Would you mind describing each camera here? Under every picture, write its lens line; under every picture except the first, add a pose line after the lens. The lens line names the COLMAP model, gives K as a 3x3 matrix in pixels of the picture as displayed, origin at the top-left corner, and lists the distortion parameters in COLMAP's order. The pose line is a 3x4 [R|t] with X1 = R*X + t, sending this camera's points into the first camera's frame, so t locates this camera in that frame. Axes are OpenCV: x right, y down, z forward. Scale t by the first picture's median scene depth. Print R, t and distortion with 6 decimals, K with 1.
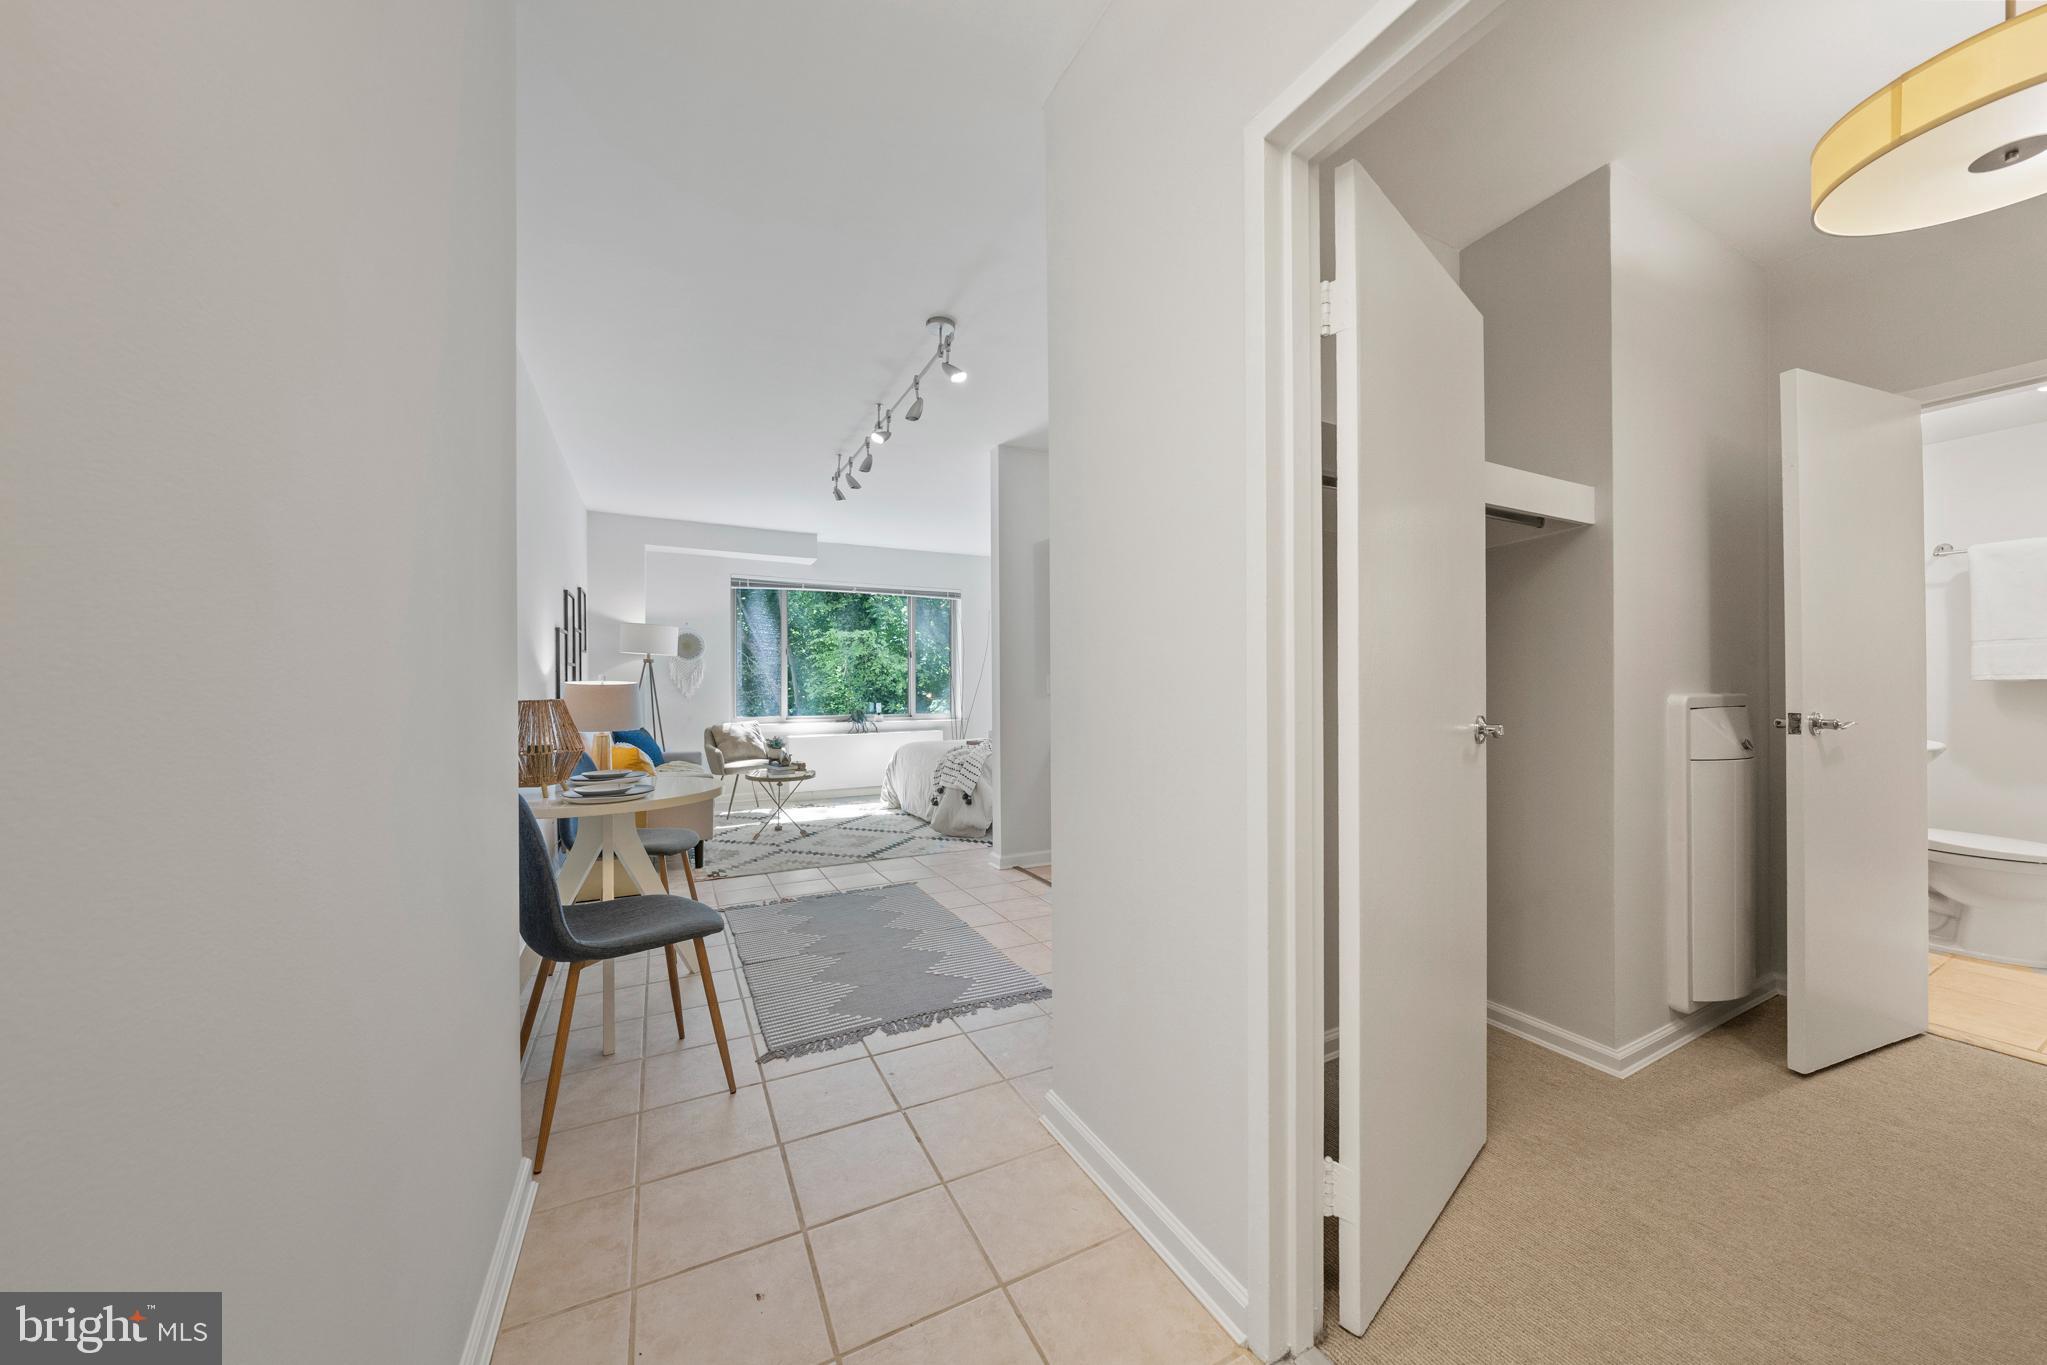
lens RADIAL K [[699.0, 0, 1022.3], [0, 699.0, 683.3], [0, 0, 1]] dist [0.000072, -0.000082]
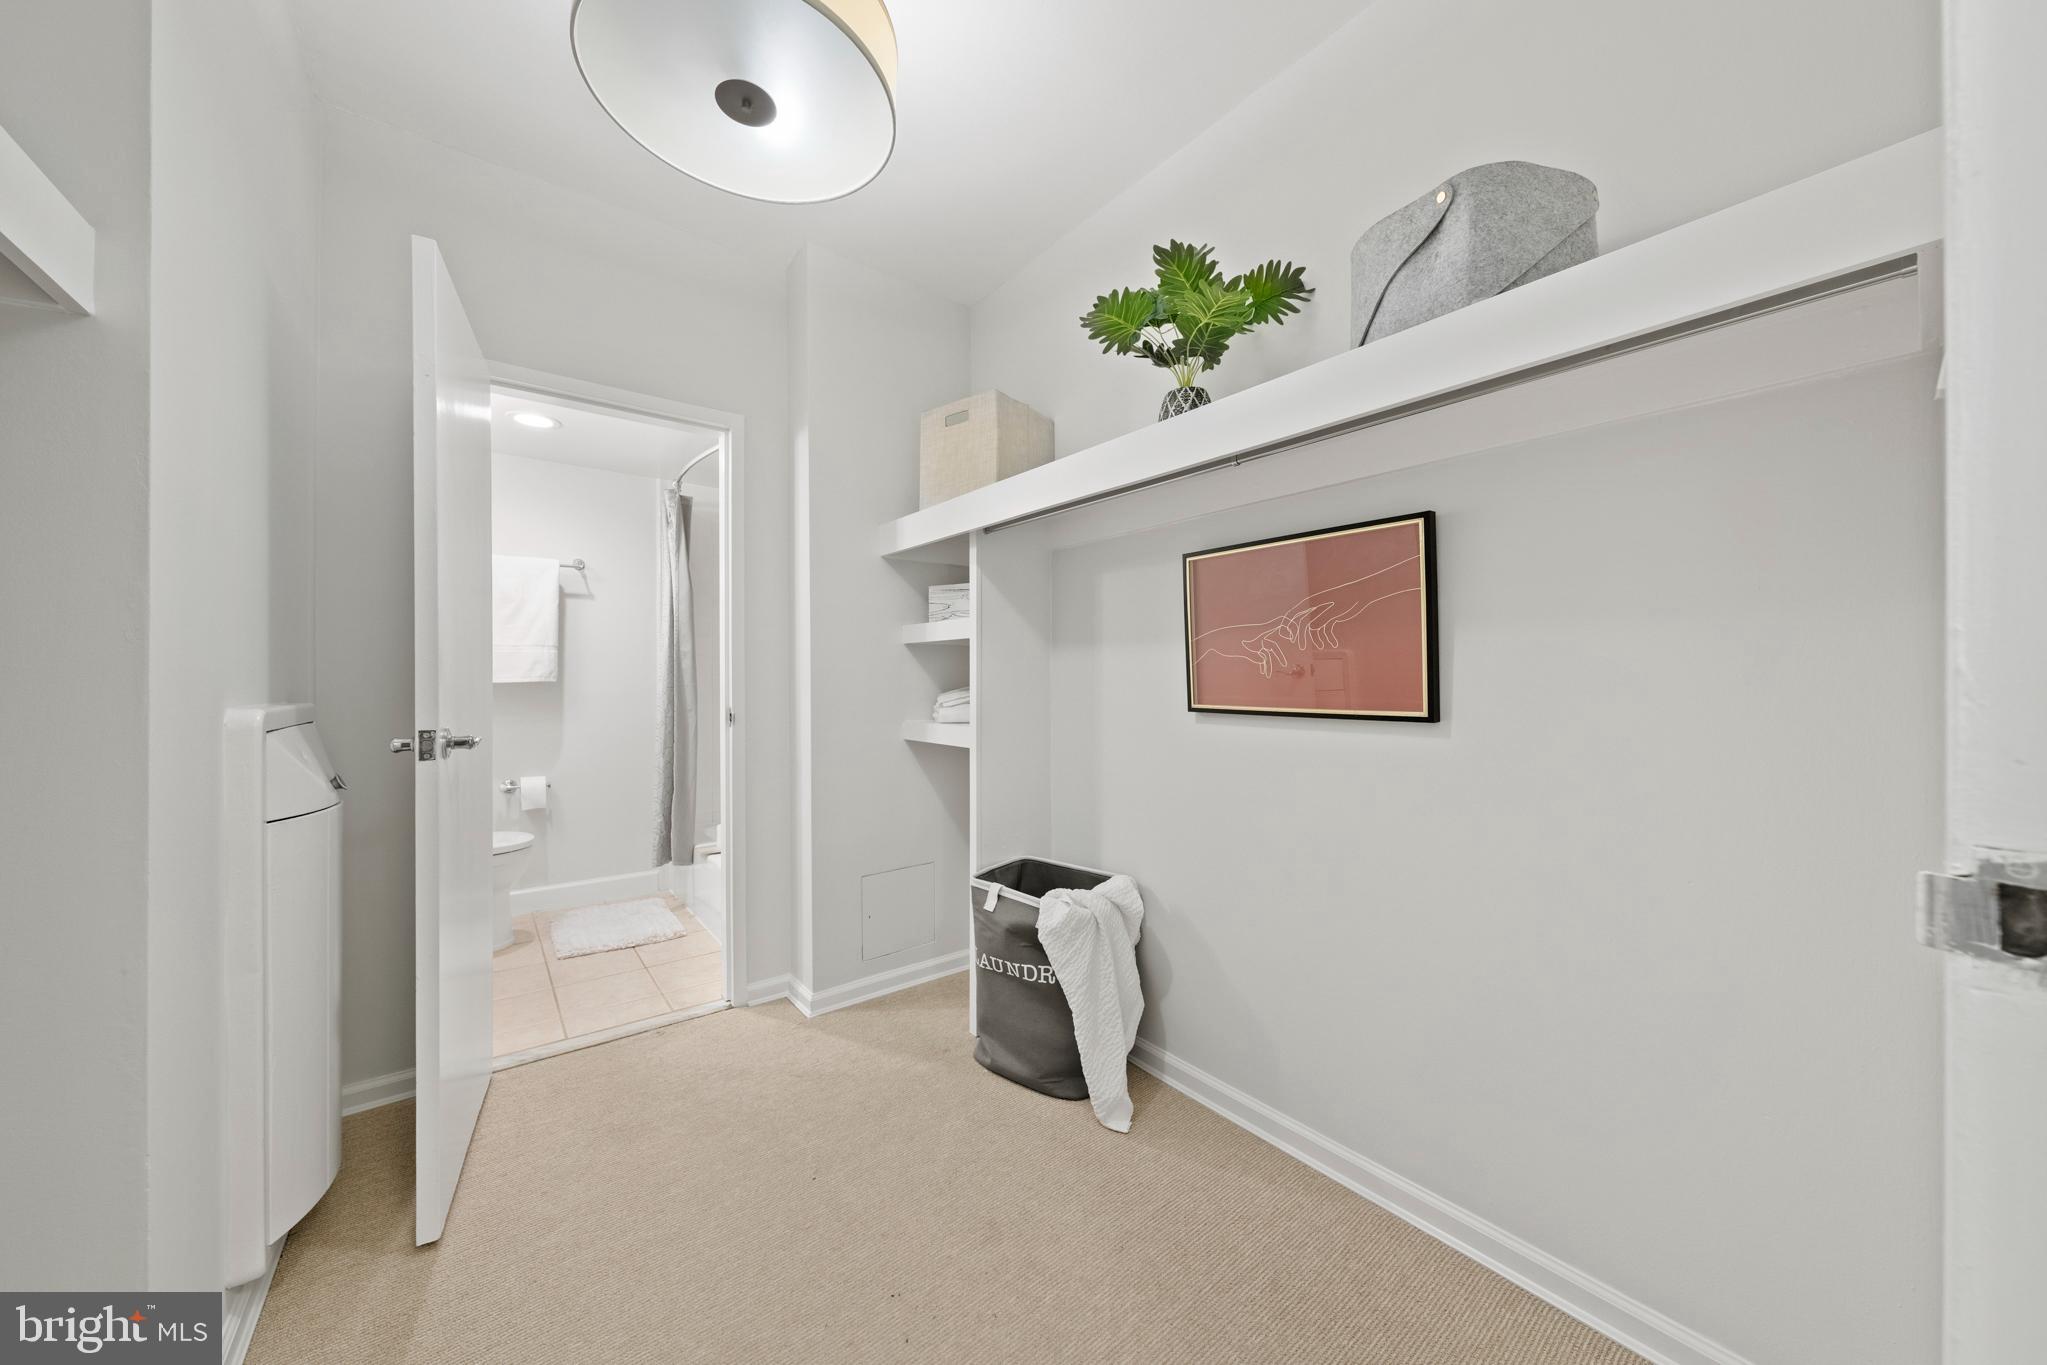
lens RADIAL K [[699.0, 0, 1036.1], [0, 699.0, 675.6], [0, 0, 1]] dist [0.000072, -0.000082]
pose [[-0.182657, 0.019166, 0.982990, 0.287741], [-0.000988, 0.999806, -0.019677, 0.000472], [-0.983176, -0.004565, -0.182602, 0.515329]]
